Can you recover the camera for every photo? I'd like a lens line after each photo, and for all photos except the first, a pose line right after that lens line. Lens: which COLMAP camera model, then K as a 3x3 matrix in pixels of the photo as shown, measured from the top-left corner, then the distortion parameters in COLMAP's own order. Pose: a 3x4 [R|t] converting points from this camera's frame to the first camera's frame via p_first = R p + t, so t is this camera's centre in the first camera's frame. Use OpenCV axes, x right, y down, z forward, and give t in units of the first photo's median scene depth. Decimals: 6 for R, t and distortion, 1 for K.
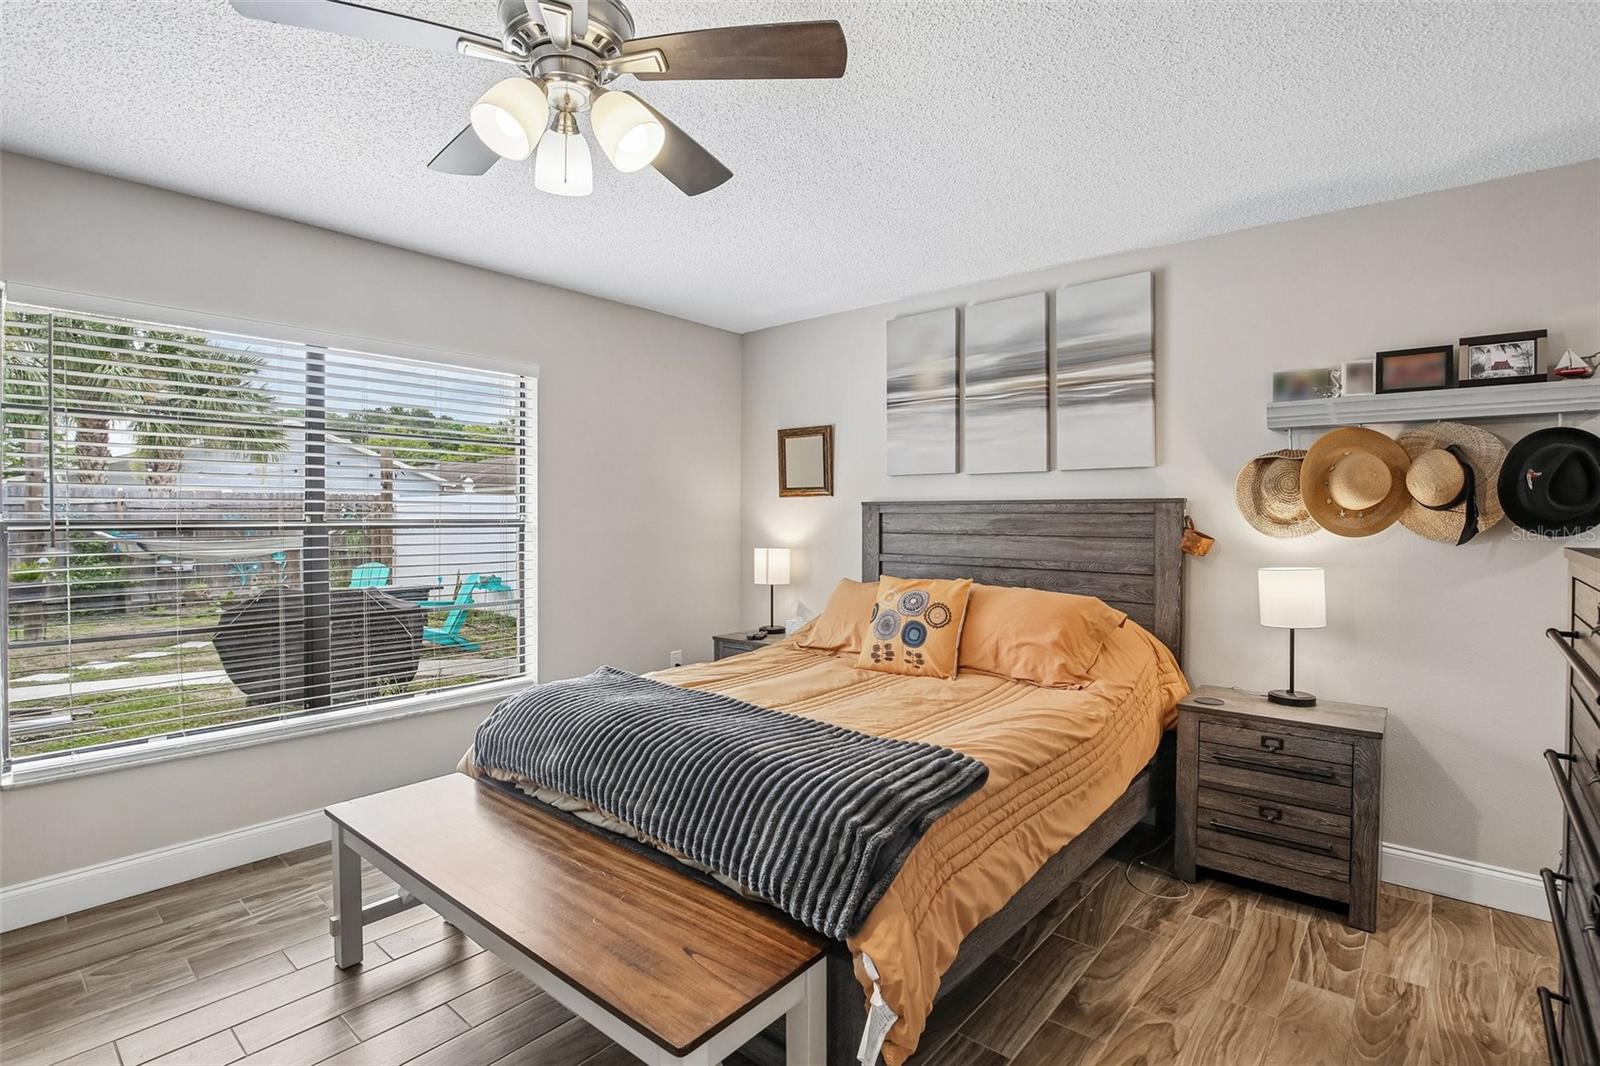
lens RADIAL K [[753.7, 0, 800.0], [0, 753.7, 533.0], [0, 0, 1]] dist [-0.032325, 0.000964]
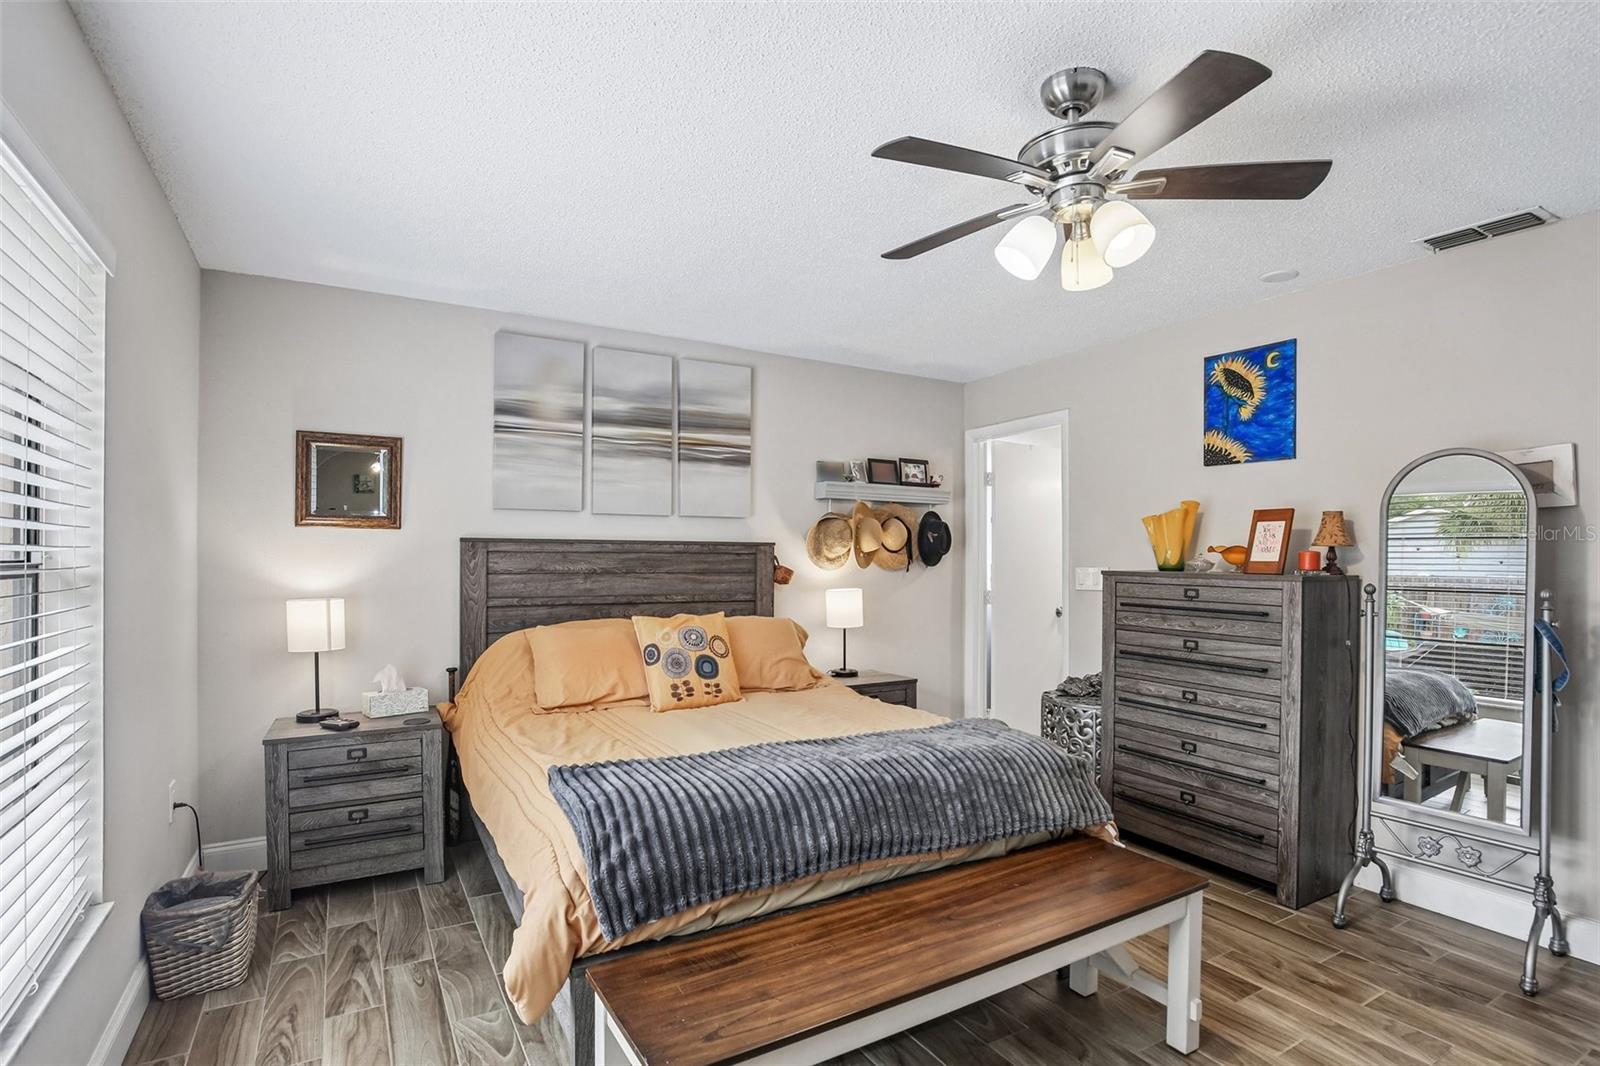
lens RADIAL K [[761.9, 0, 798.6], [0, 761.9, 560.8], [0, 0, 1]] dist [-0.028974, 0.000583]
pose [[0.343661, -0.005654, 0.939077, -0.738892], [0.015778, 0.999875, 0.000246, -0.012545], [-0.938961, 0.014733, 0.343707, 0.460386]]
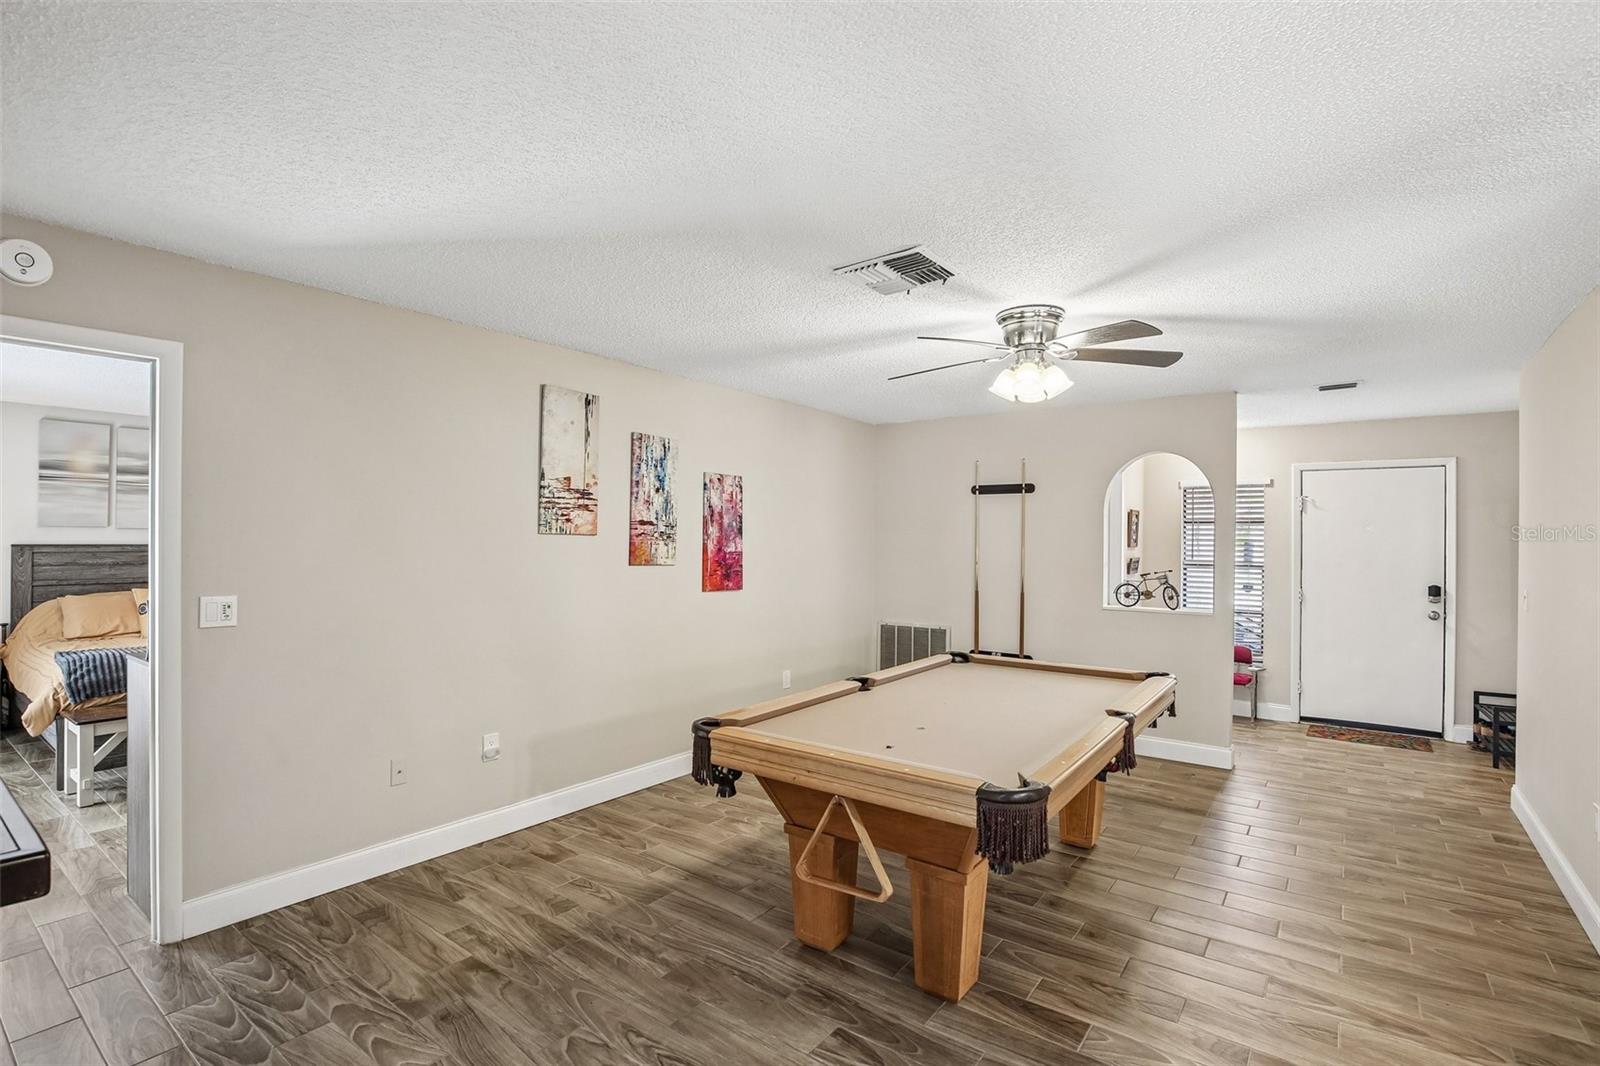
lens RADIAL K [[752.3, 0, 778.5], [0, 752.3, 540.2], [0, 0, 1]] dist [-0.003722, -0.000465]
pose [[-0.010682, -0.000915, 0.999943, -1.674927], [0.013126, 0.999913, 0.001055, -0.040342], [-0.999857, 0.013136, -0.010669, -0.505355]]
